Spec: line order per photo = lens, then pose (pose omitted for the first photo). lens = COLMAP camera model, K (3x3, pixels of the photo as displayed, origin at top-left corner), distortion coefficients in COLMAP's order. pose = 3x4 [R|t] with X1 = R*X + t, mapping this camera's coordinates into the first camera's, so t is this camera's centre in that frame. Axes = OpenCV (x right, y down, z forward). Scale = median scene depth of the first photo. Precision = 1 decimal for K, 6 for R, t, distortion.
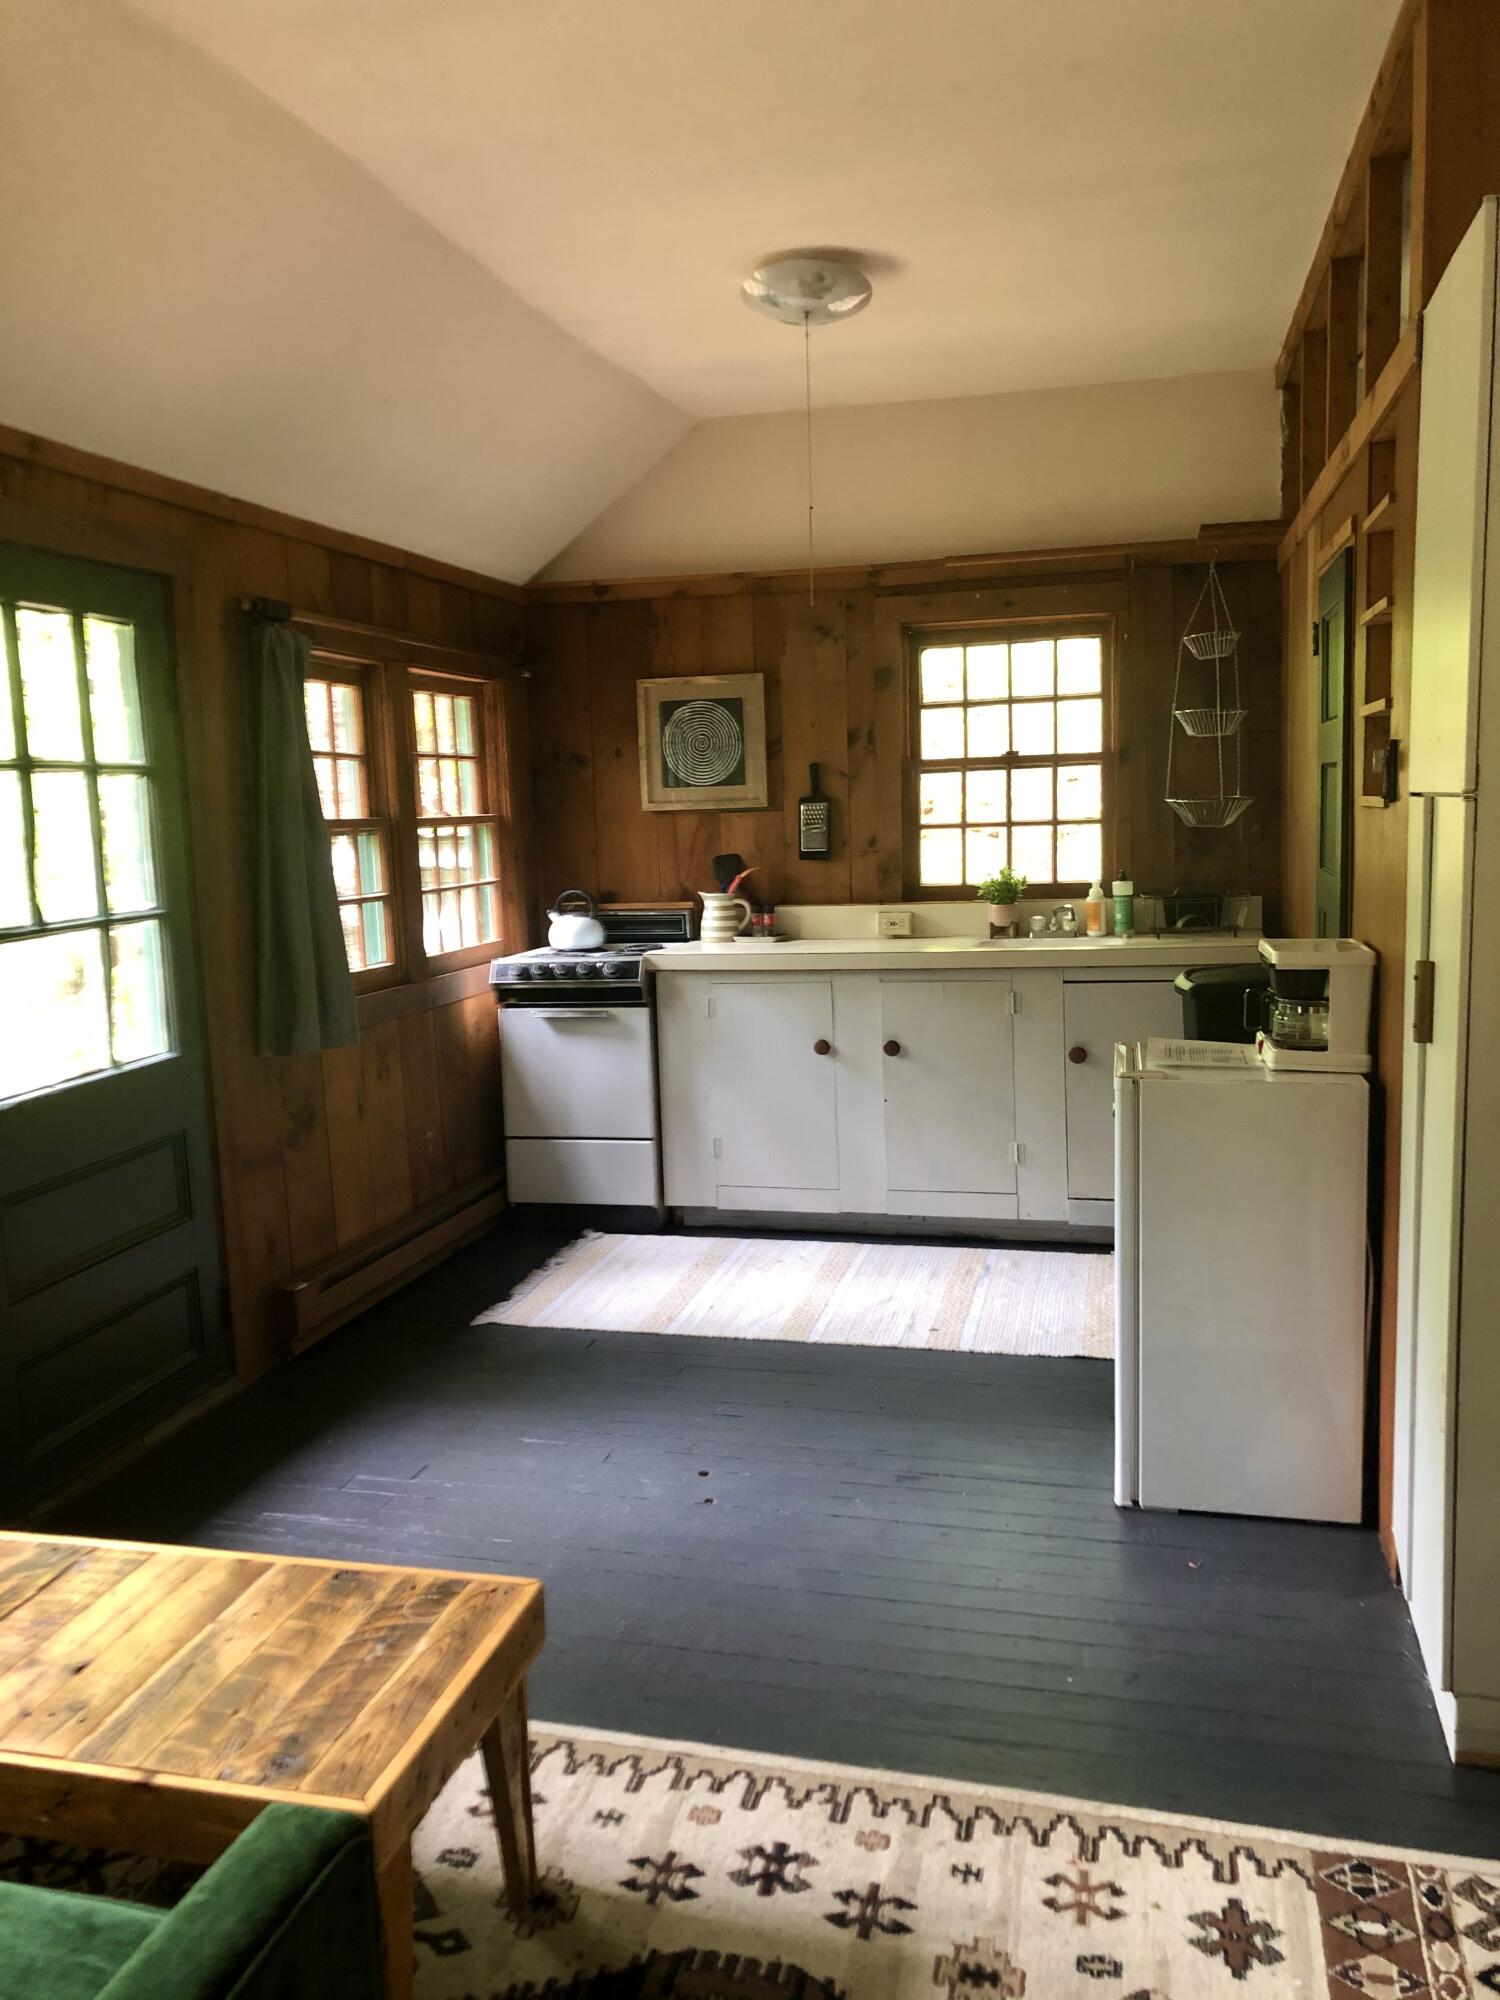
lens RADIAL K [[1617.8, 0, 730.0], [0, 1617.8, 1036.8], [0, 0, 1]] dist [0.056965, -0.058382]
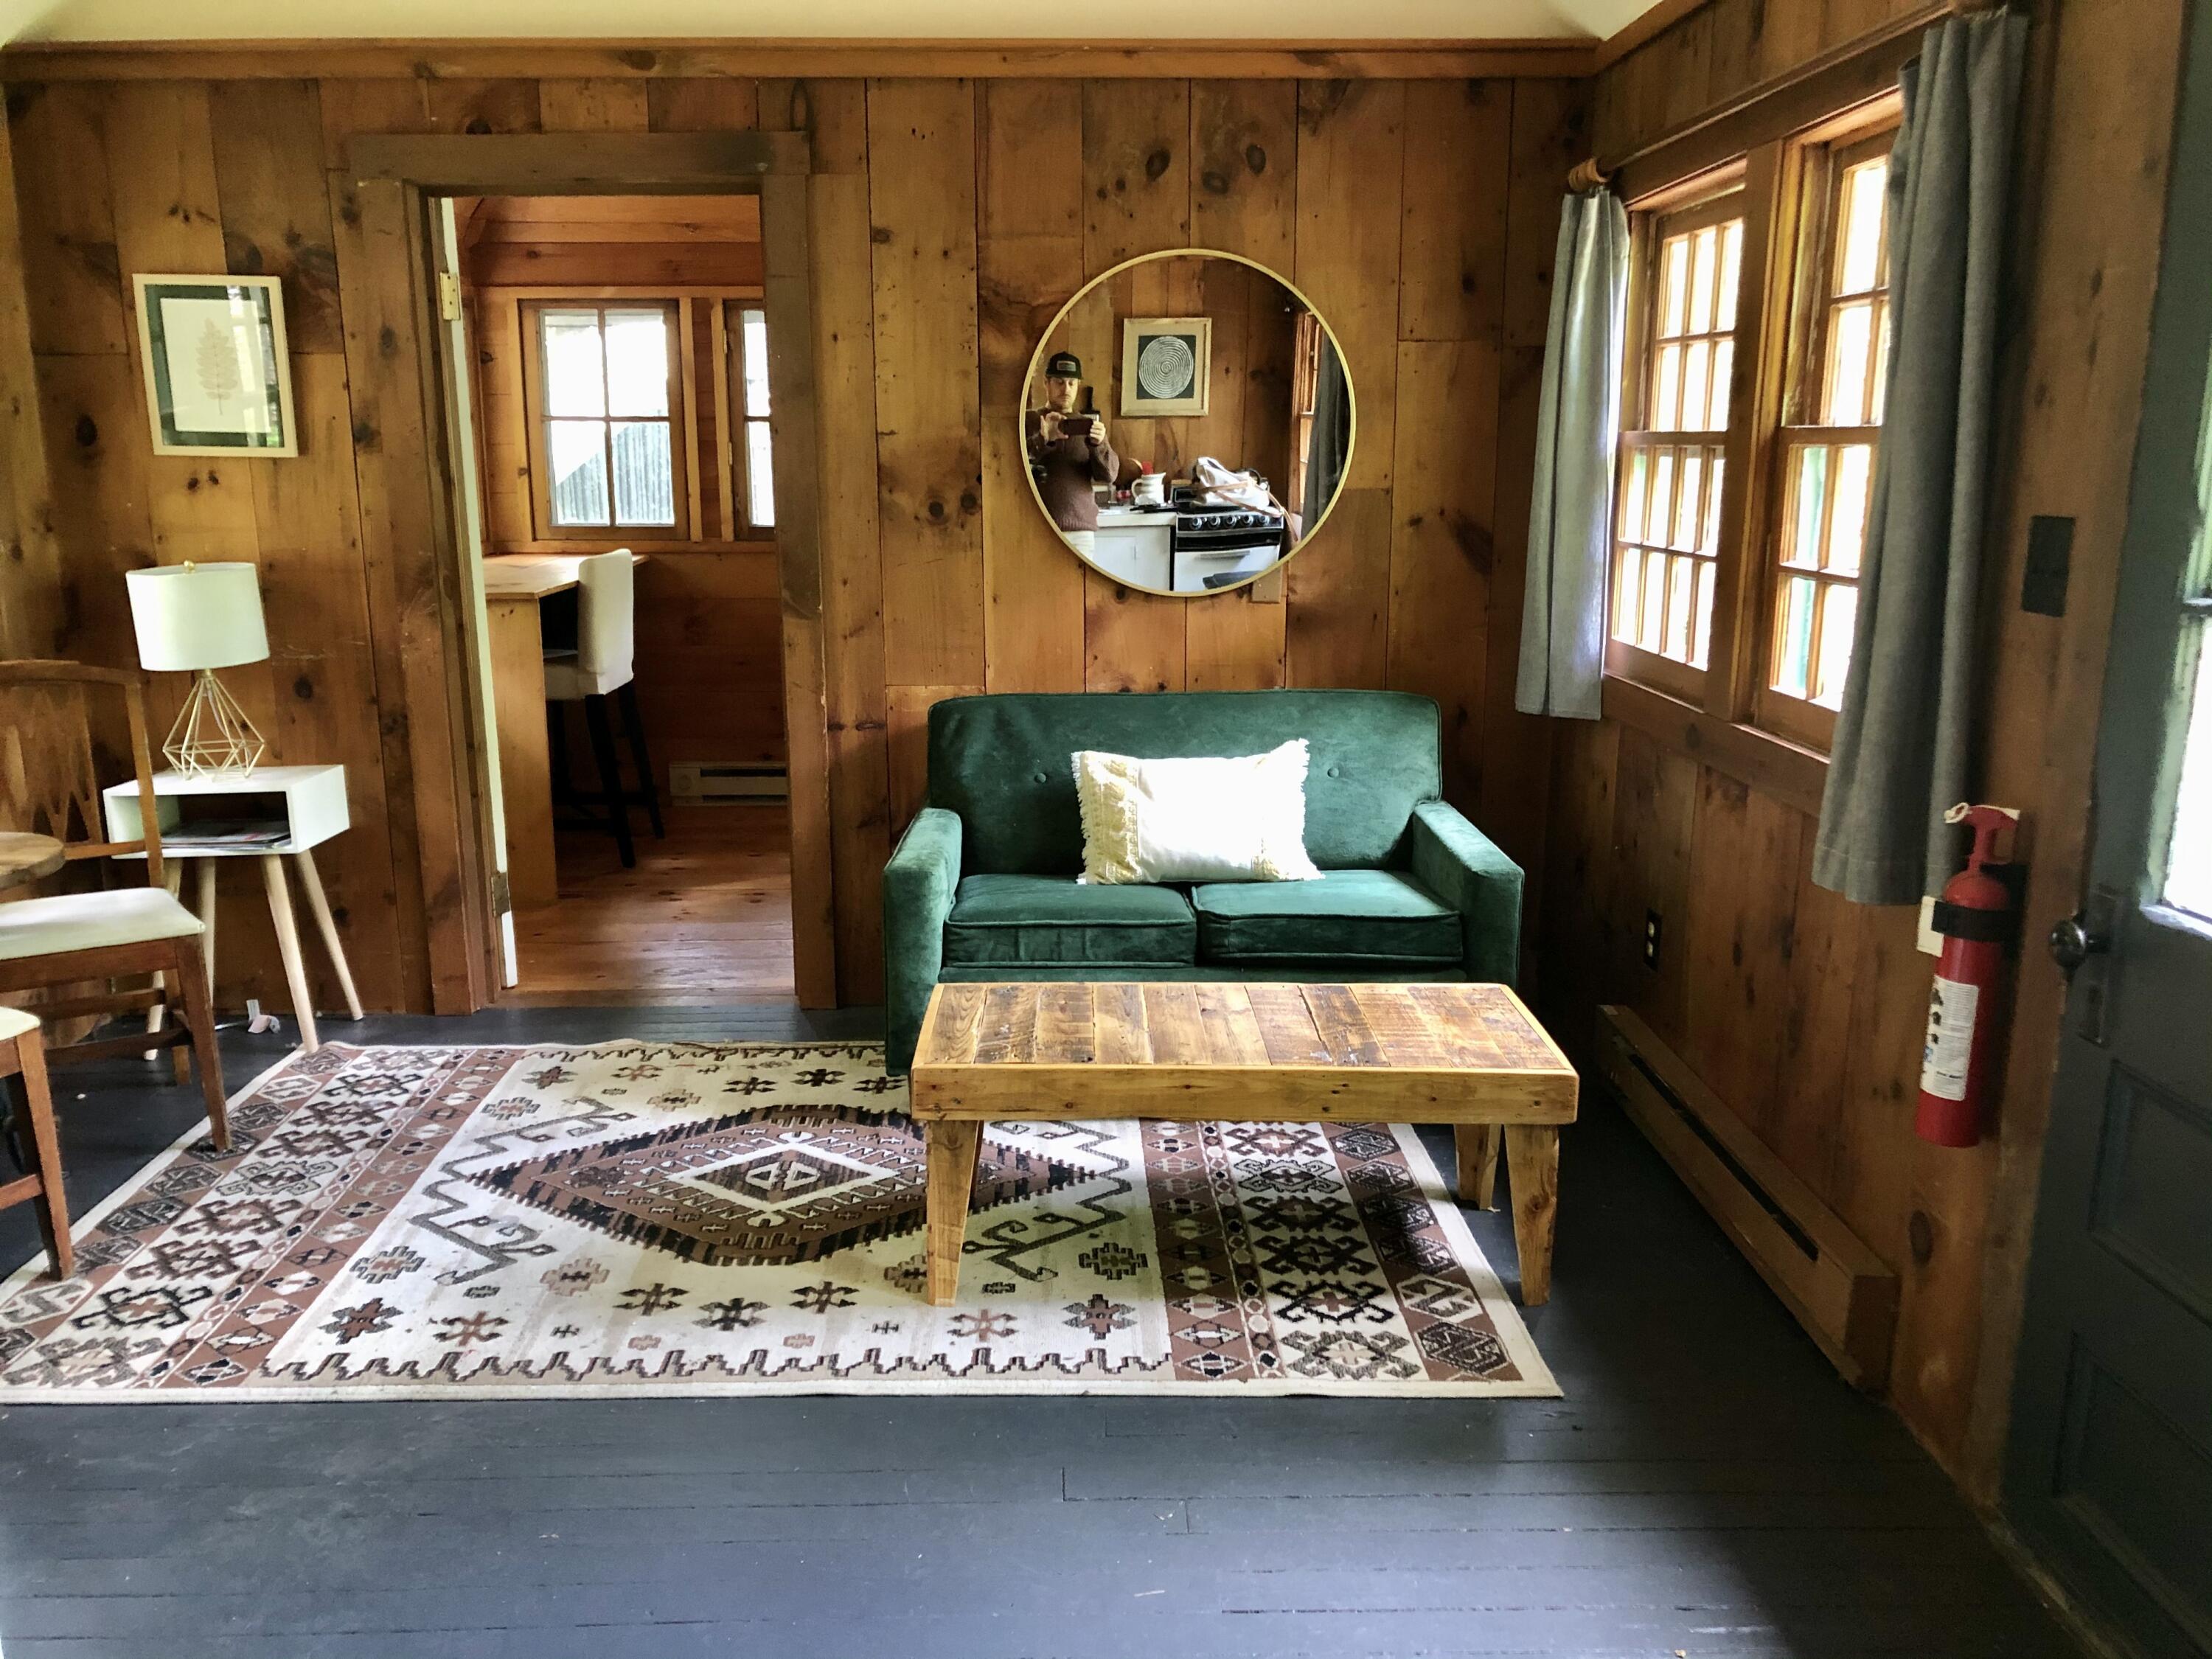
lens RADIAL K [[1789.2, 0, 1065.4], [0, 1789.2, 850.5], [0, 0, 1]] dist [0.056965, -0.058382]
pose [[-0.967144, 0.093963, -0.236226, 0.100705], [0.000520, 0.929919, 0.367763, -0.418441], [0.254227, 0.355557, -0.899415, 3.059819]]
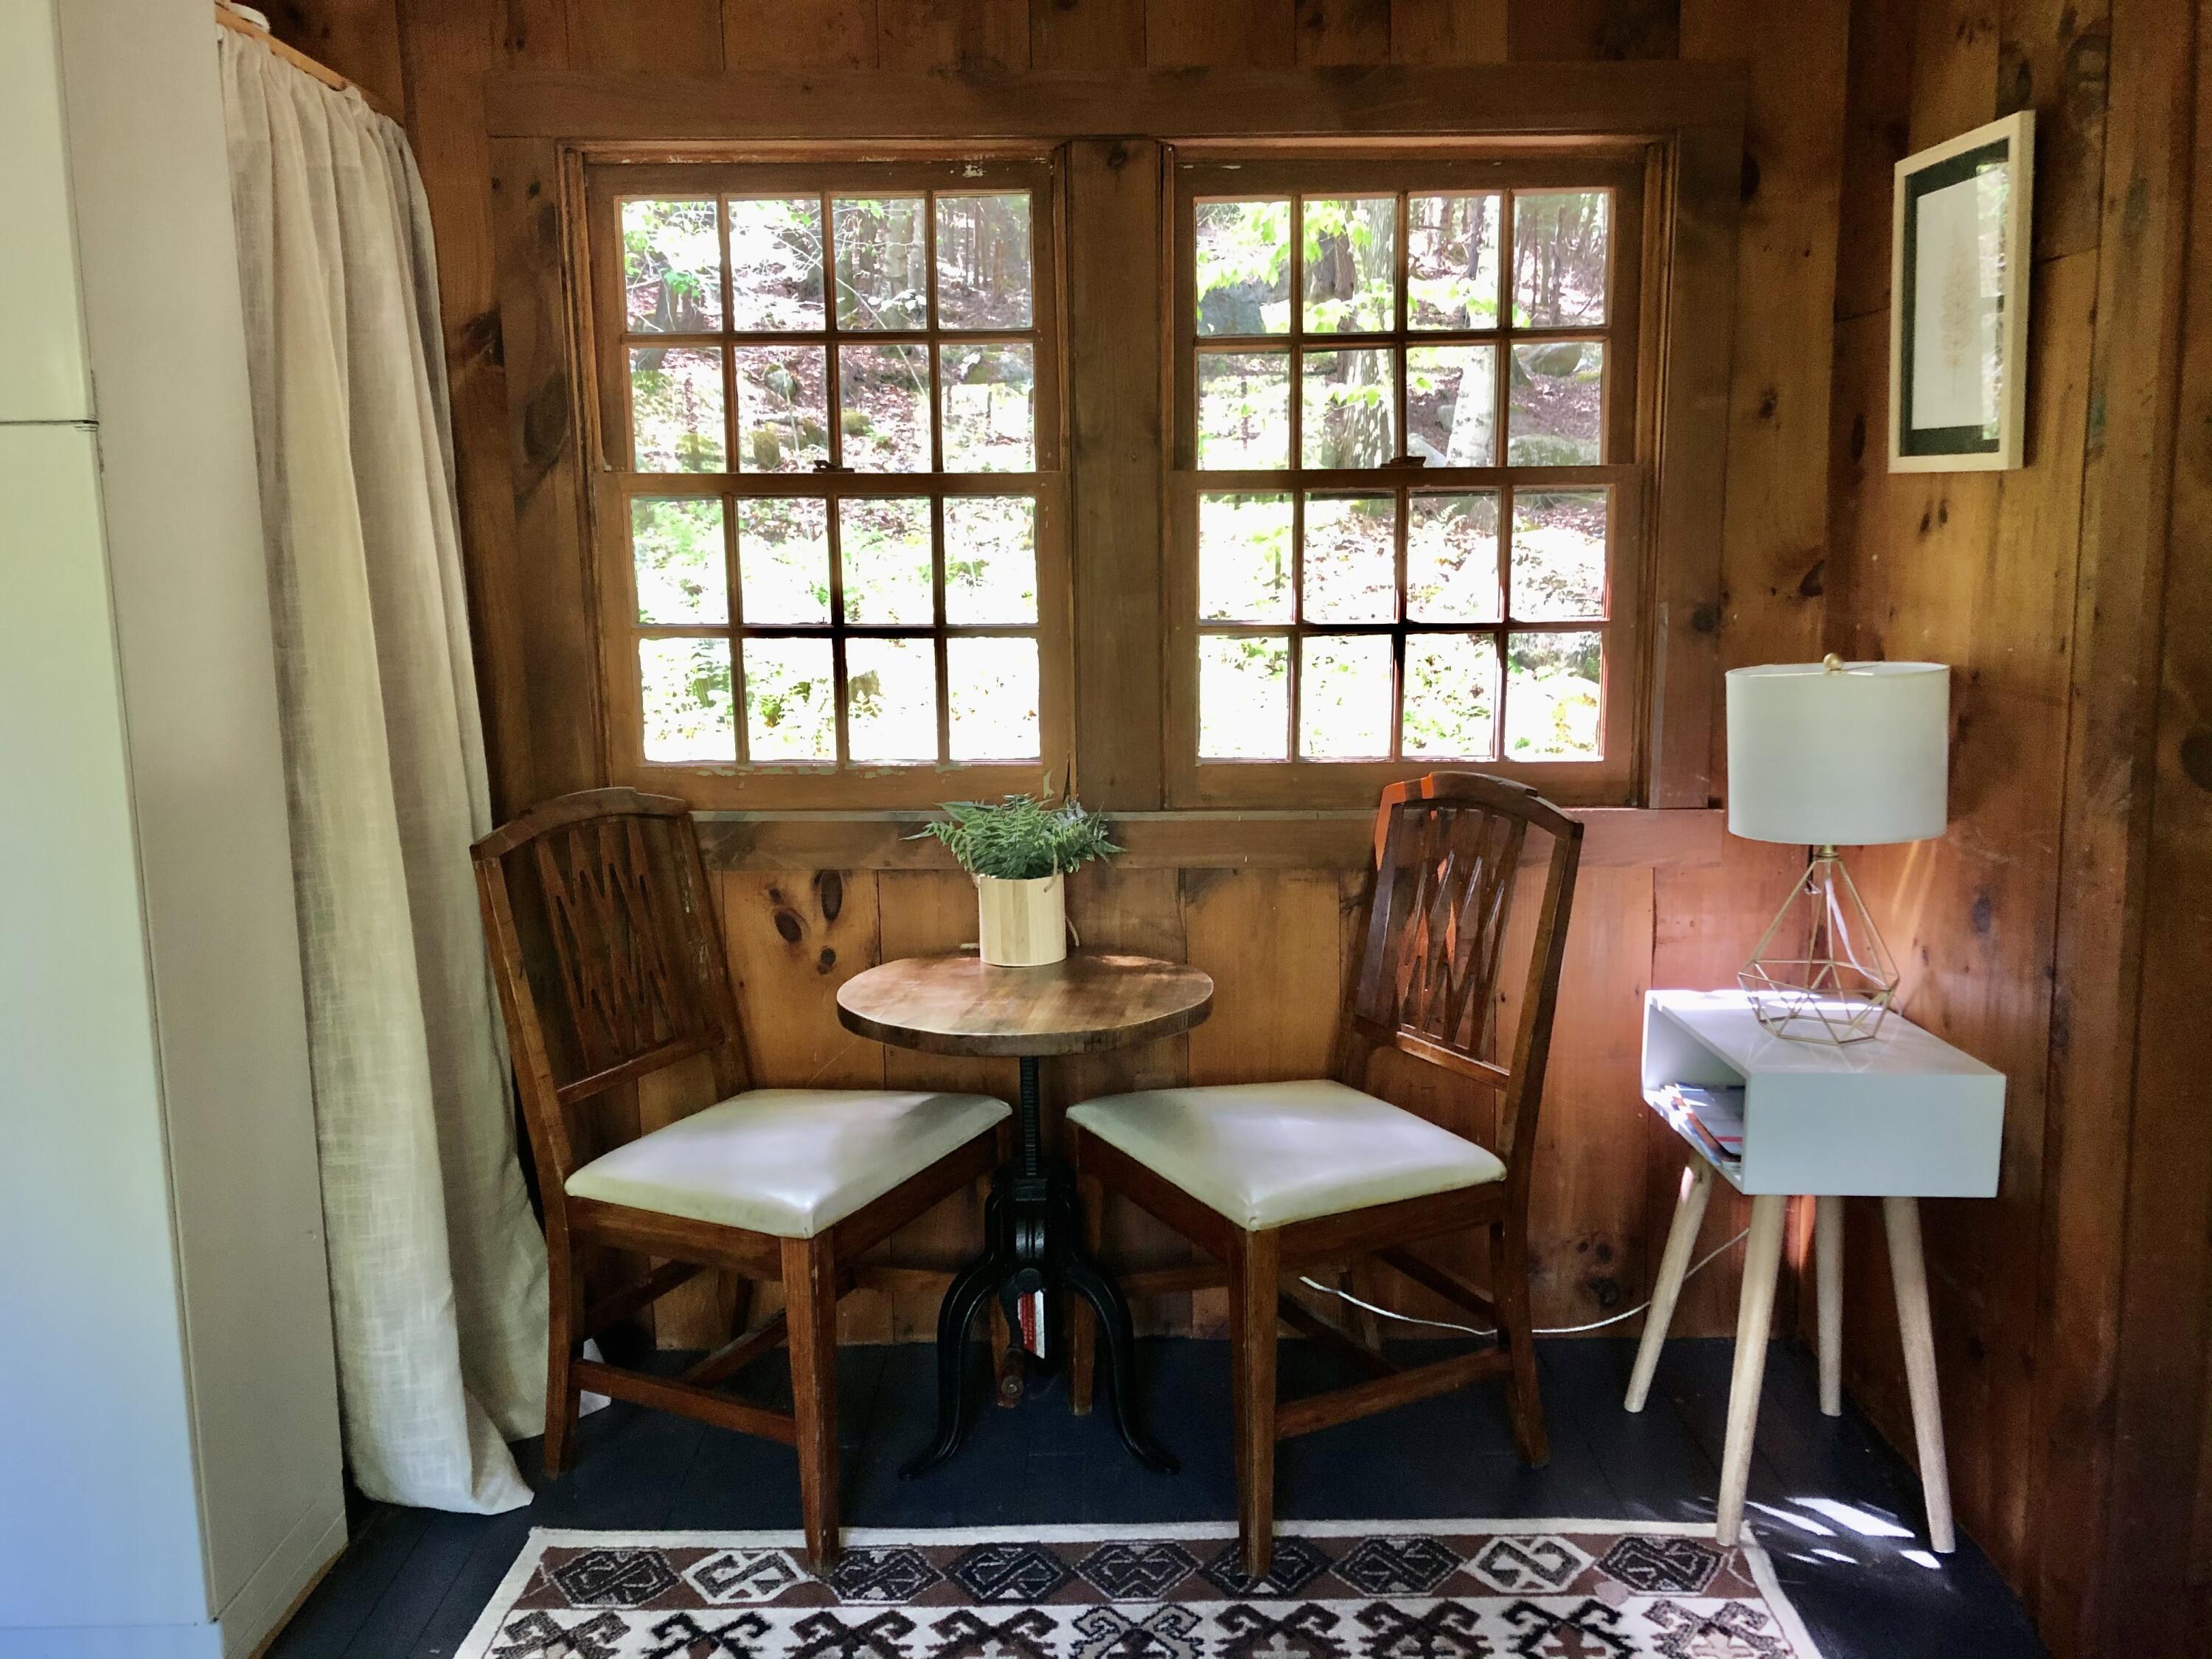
lens RADIAL K [[1789.2, 0, 1102.1], [0, 1789.2, 824.0], [0, 0, 1]] dist [0.056965, -0.058382]
pose [[-0.246364, -0.125189, 0.961058, -0.663462], [0.159716, 0.972820, 0.167664, -0.048749], [-0.955927, 0.194803, -0.219673, 1.125208]]
